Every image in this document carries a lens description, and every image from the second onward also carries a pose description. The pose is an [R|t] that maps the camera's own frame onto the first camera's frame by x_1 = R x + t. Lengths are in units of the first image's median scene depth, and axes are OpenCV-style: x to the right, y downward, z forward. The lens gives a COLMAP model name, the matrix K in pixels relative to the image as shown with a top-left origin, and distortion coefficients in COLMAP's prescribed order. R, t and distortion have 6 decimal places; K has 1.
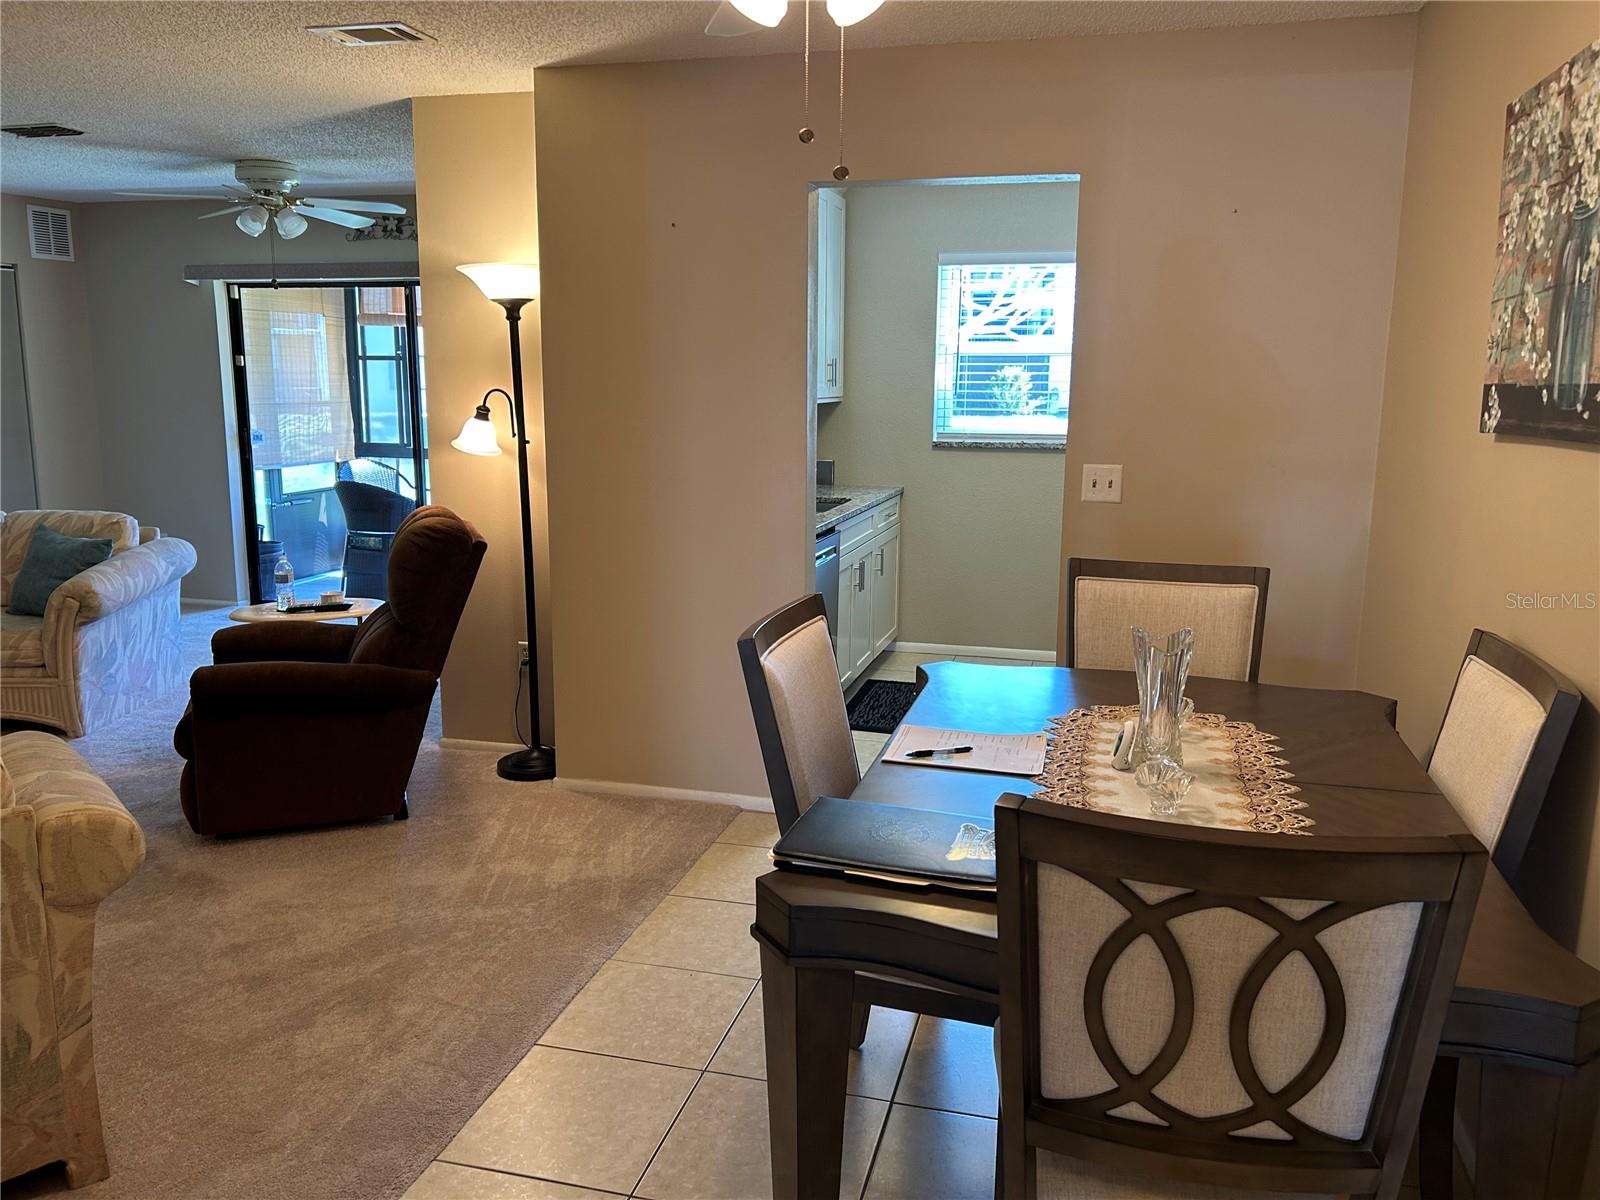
lens RADIAL K [[1208.4, 0, 838.4], [0, 1208.4, 626.8], [0, 0, 1]] dist [0.034605, -0.044567]
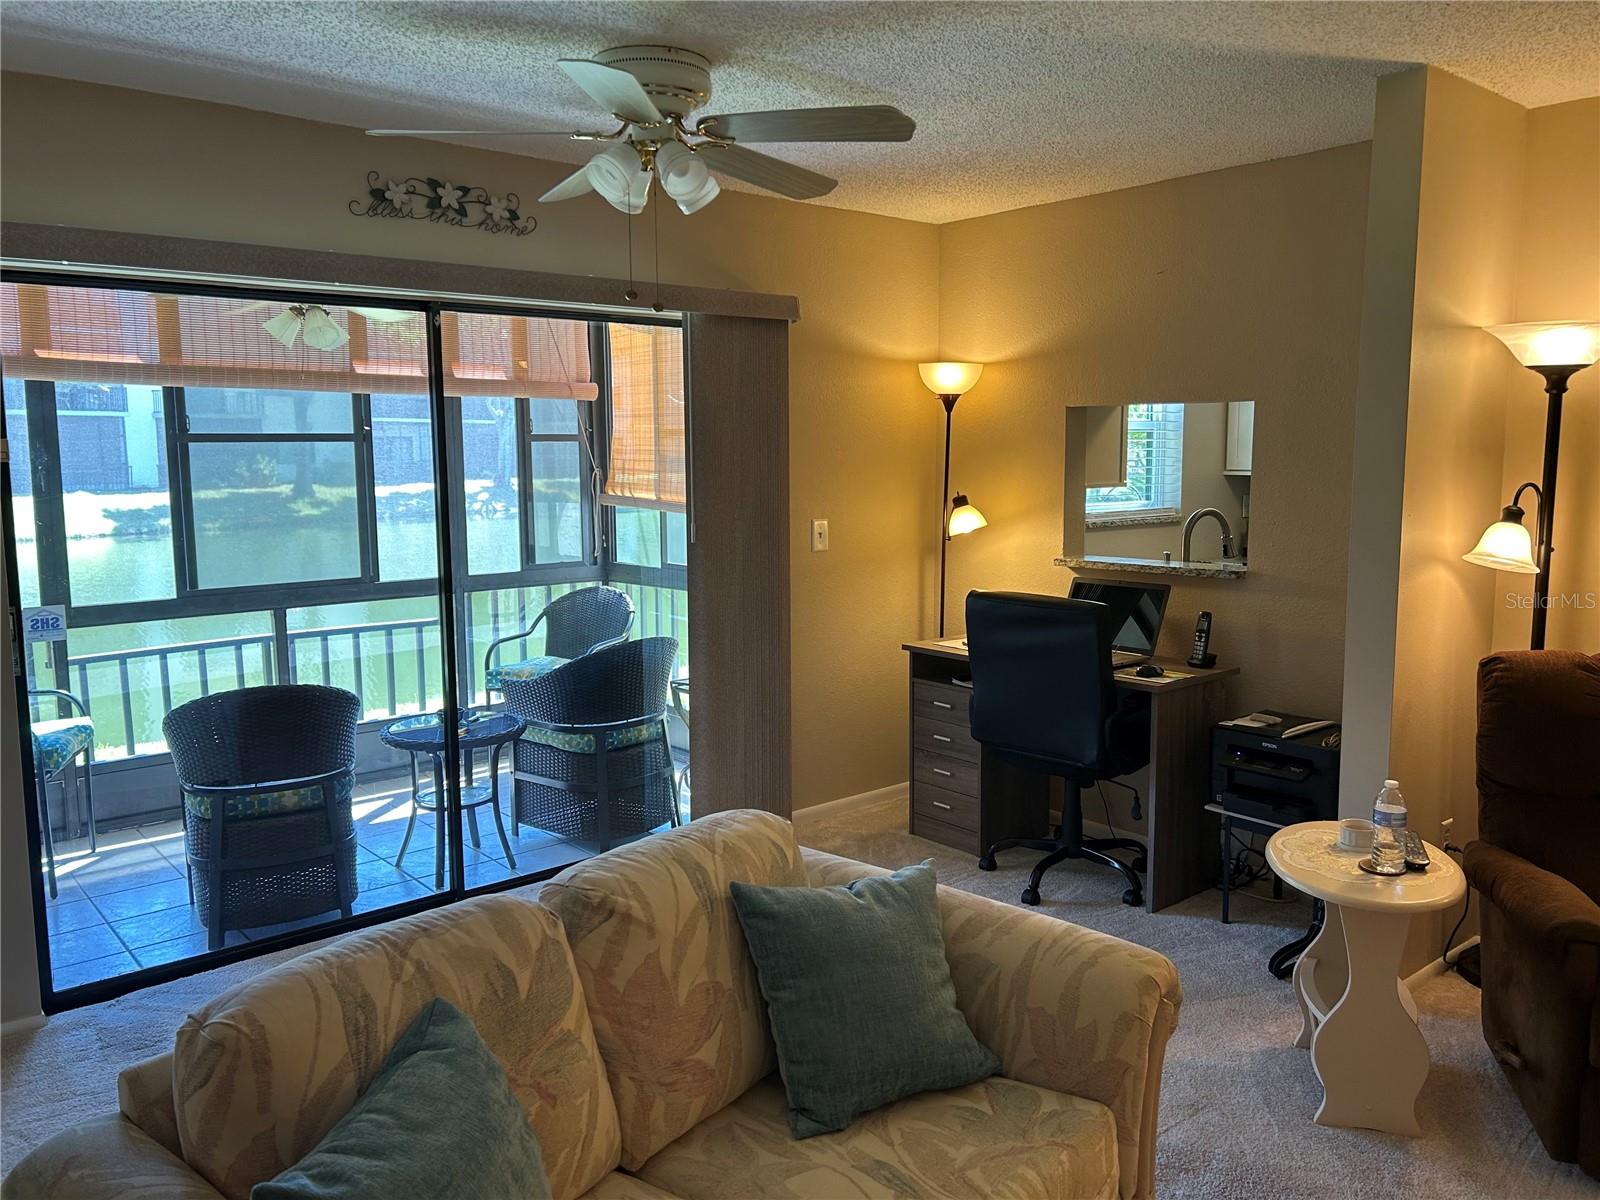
lens RADIAL K [[1208.4, 0, 807.2], [0, 1208.4, 598.6], [0, 0, 1]] dist [0.034605, -0.044567]
pose [[0.579466, -0.126239, 0.805160, -0.979597], [0.179736, 0.983401, 0.024831, -0.188721], [-0.794931, 0.130328, 0.592537, 0.774216]]
